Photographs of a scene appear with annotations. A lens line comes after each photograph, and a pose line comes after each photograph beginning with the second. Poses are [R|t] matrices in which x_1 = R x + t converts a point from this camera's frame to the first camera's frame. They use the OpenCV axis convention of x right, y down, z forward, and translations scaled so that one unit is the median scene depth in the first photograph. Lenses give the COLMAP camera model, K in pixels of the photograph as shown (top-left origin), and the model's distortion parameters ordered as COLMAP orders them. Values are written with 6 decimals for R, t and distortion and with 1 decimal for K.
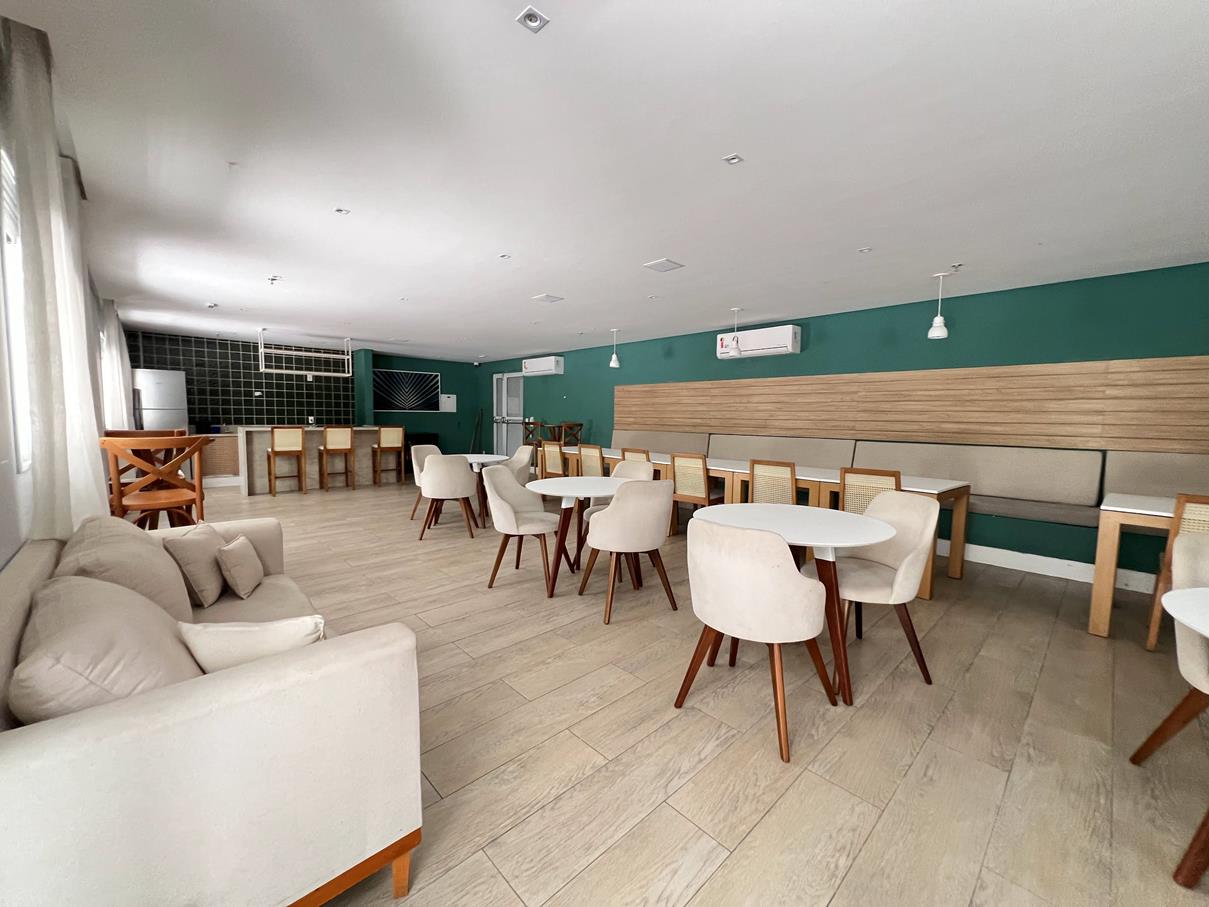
lens RADIAL K [[483.3, 0, 595.0], [0, 483.3, 457.5], [0, 0, 1]] dist [-0.001883, 0.000501]
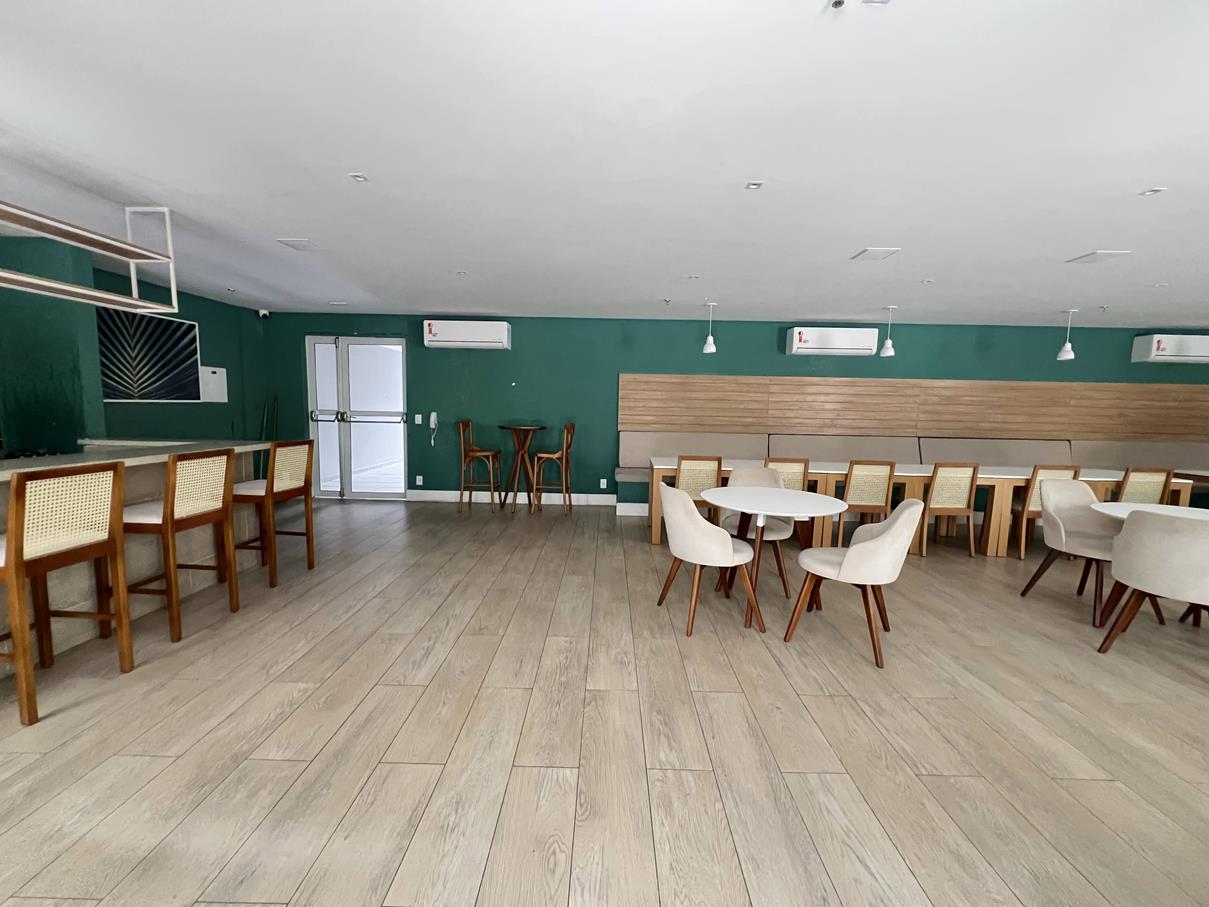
lens RADIAL K [[483.3, 0, 606.0], [0, 483.3, 445.6], [0, 0, 1]] dist [-0.001883, 0.000501]
pose [[0.685710, -0.043685, 0.726563, -0.682631], [0.052951, 0.998546, 0.010064, -0.057481], [-0.725946, 0.031571, 0.687026, 0.643082]]
